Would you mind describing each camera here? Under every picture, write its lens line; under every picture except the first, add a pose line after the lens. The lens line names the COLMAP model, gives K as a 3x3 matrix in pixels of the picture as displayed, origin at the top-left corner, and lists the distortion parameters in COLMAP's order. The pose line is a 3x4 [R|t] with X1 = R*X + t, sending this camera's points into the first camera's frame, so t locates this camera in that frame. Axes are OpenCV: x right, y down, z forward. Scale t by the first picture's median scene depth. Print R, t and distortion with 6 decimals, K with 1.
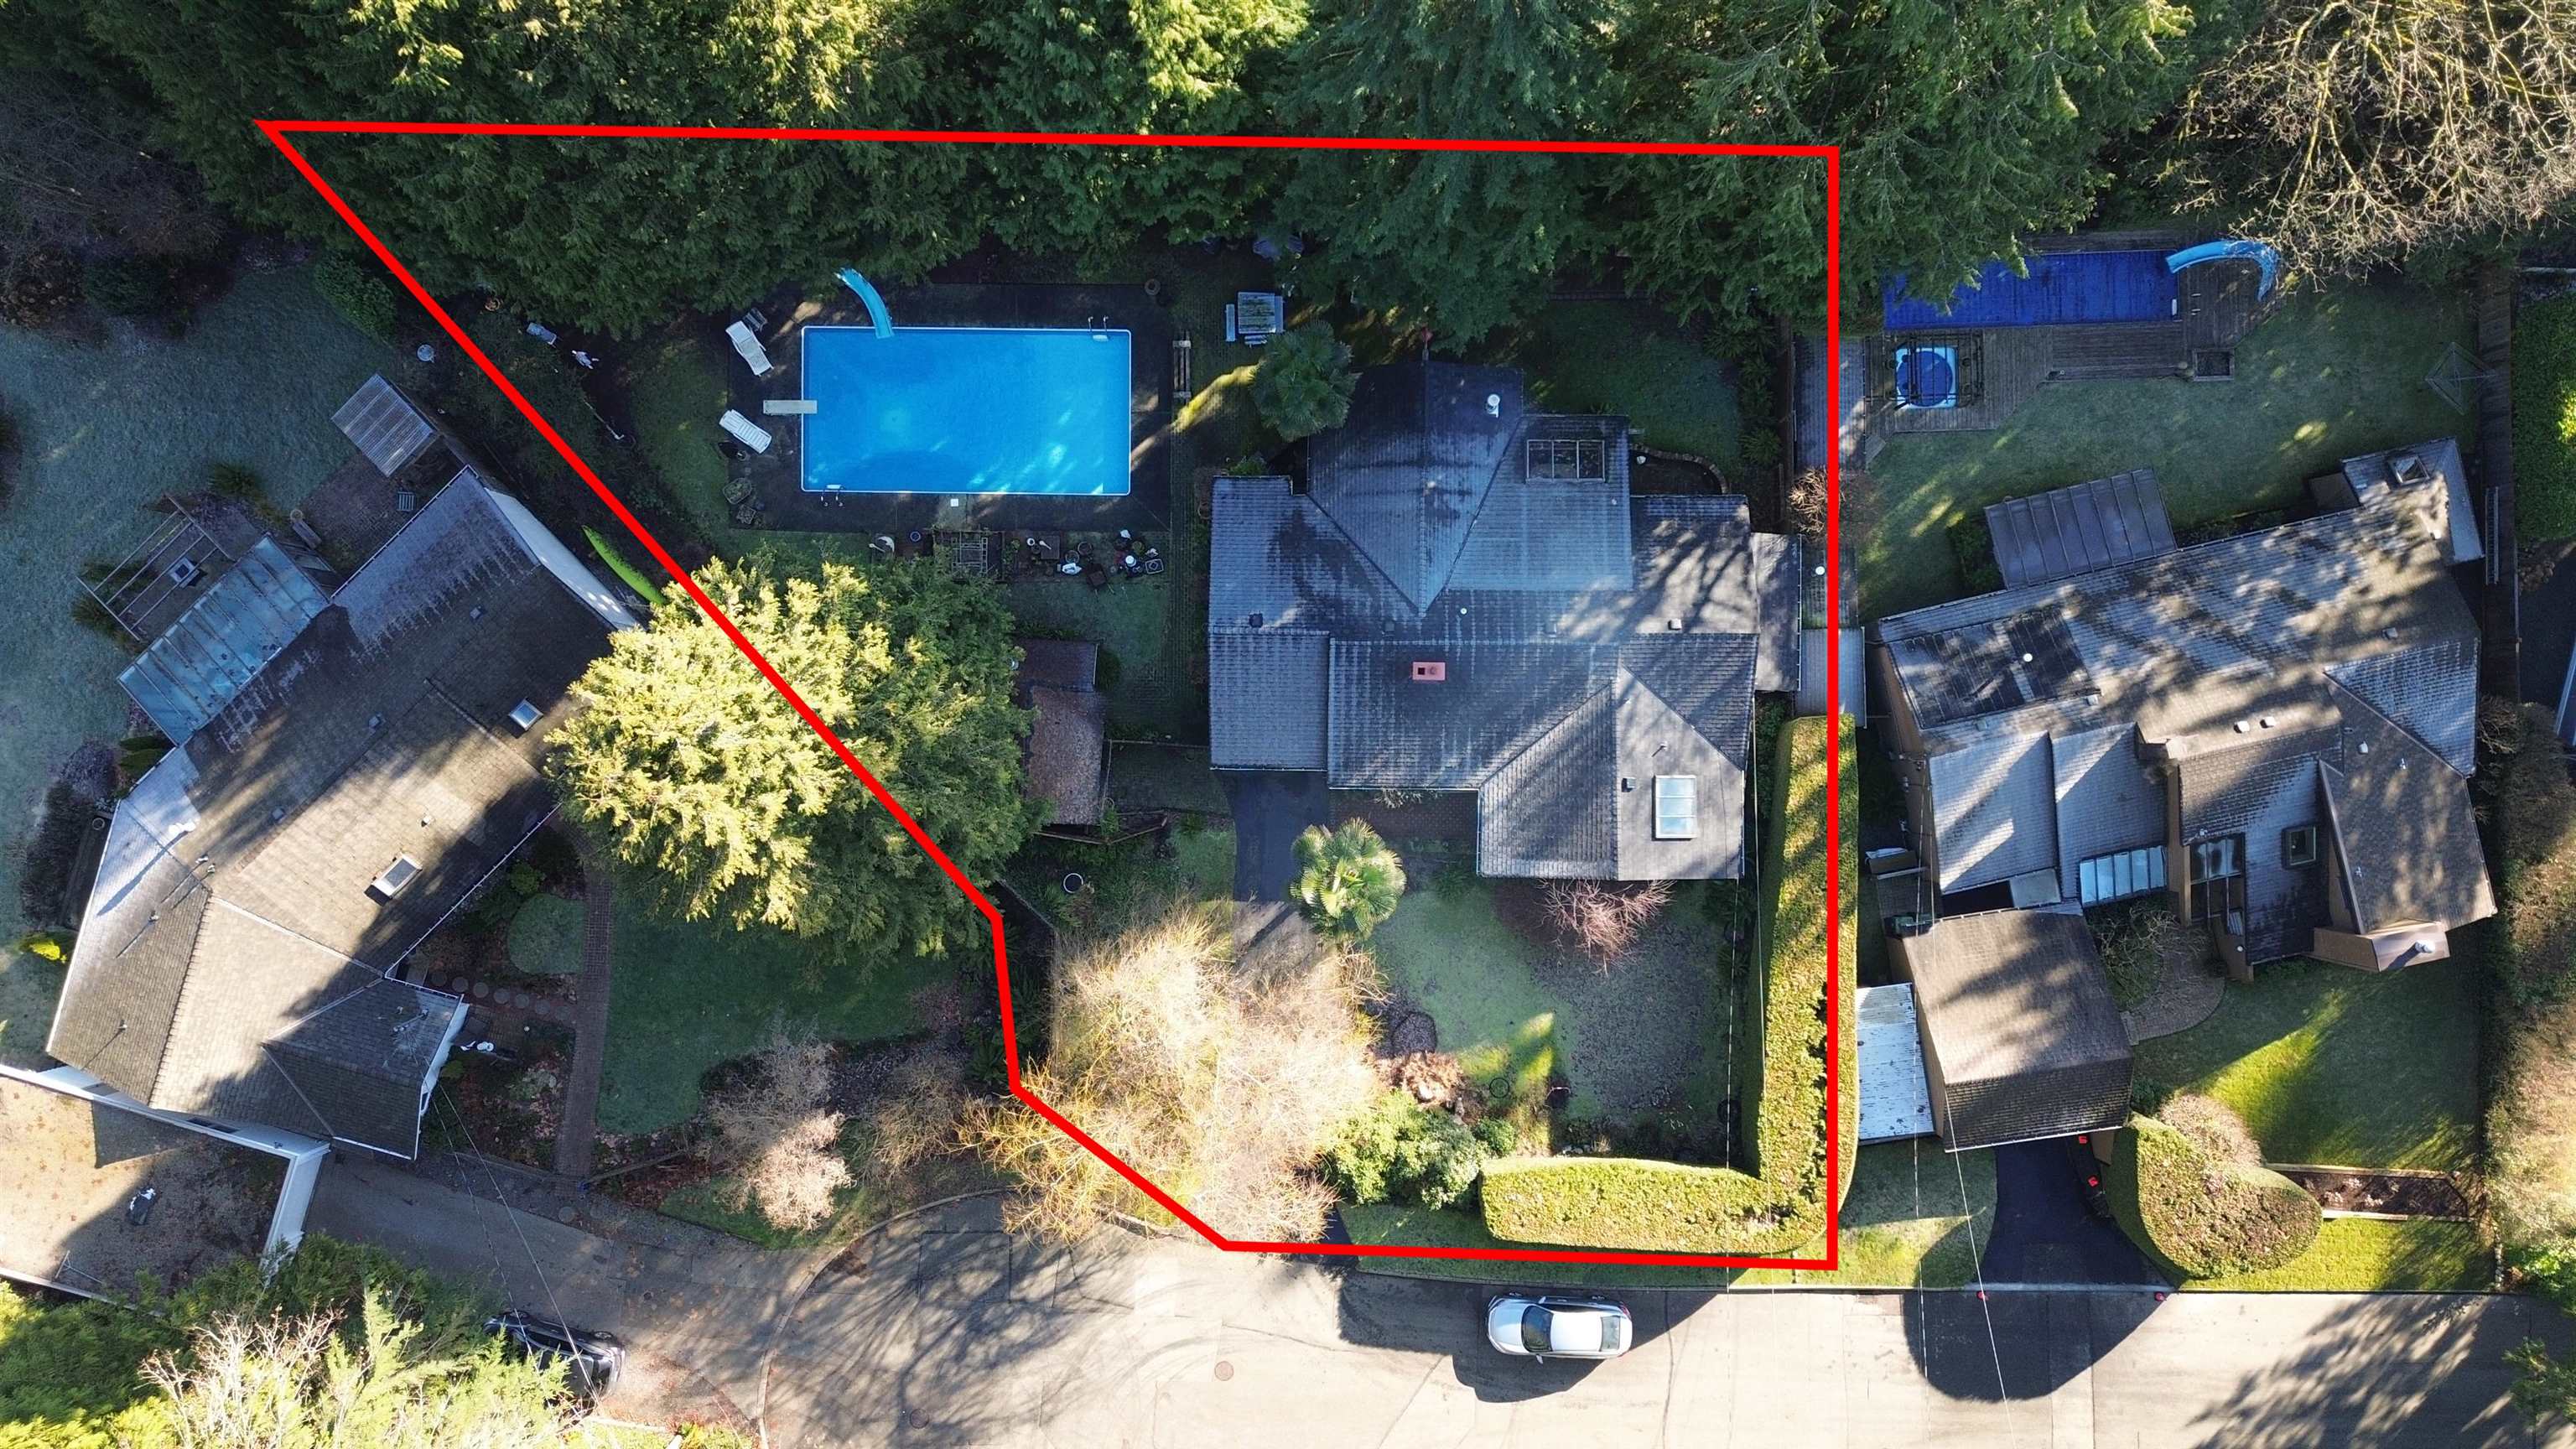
lens RADIAL K [[1743.4, 0, 1289.6], [0, 1743.4, 746.3], [0, 0, 1]] dist [0.059414, -0.048482]
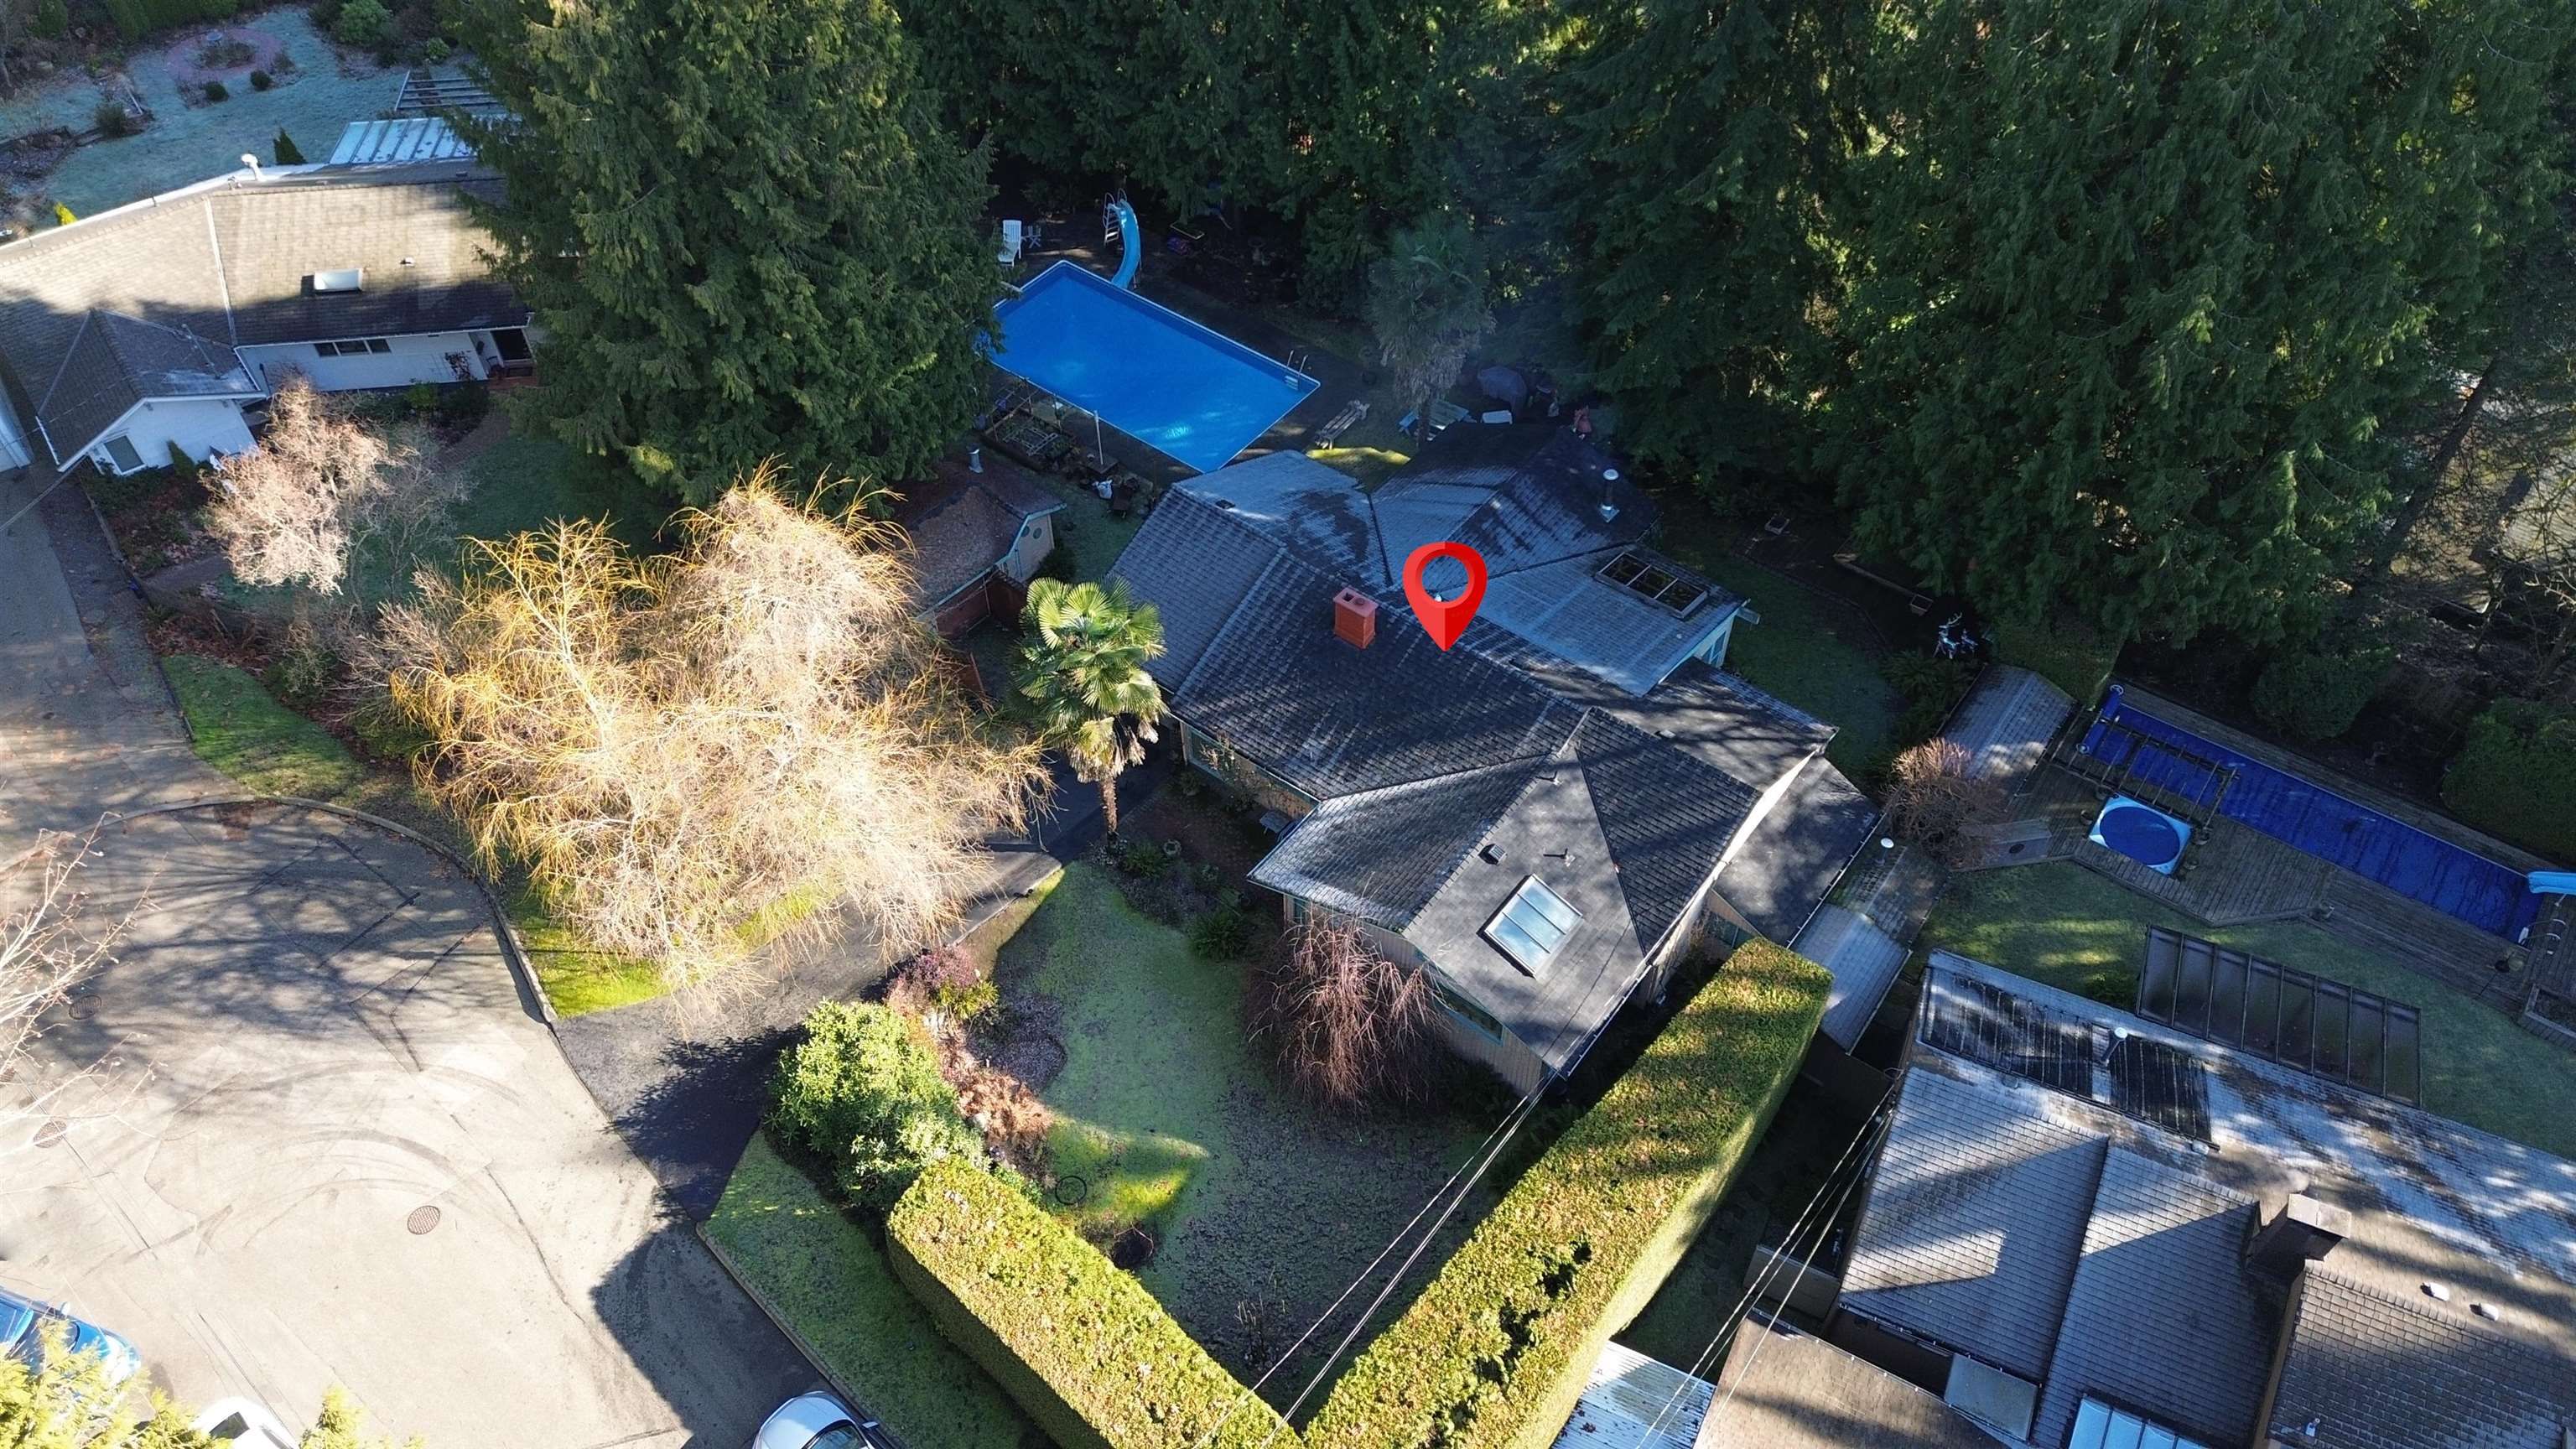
lens RADIAL K [[1743.4, 0, 1289.6], [0, 1743.4, 746.3], [0, 0, 1]] dist [0.059414, -0.048482]
pose [[0.793749, 0.466041, -0.390855, 0.376084], [-0.608245, 0.608097, -0.510154, 0.394910], [-0.000075, 0.642670, 0.766143, 0.427549]]
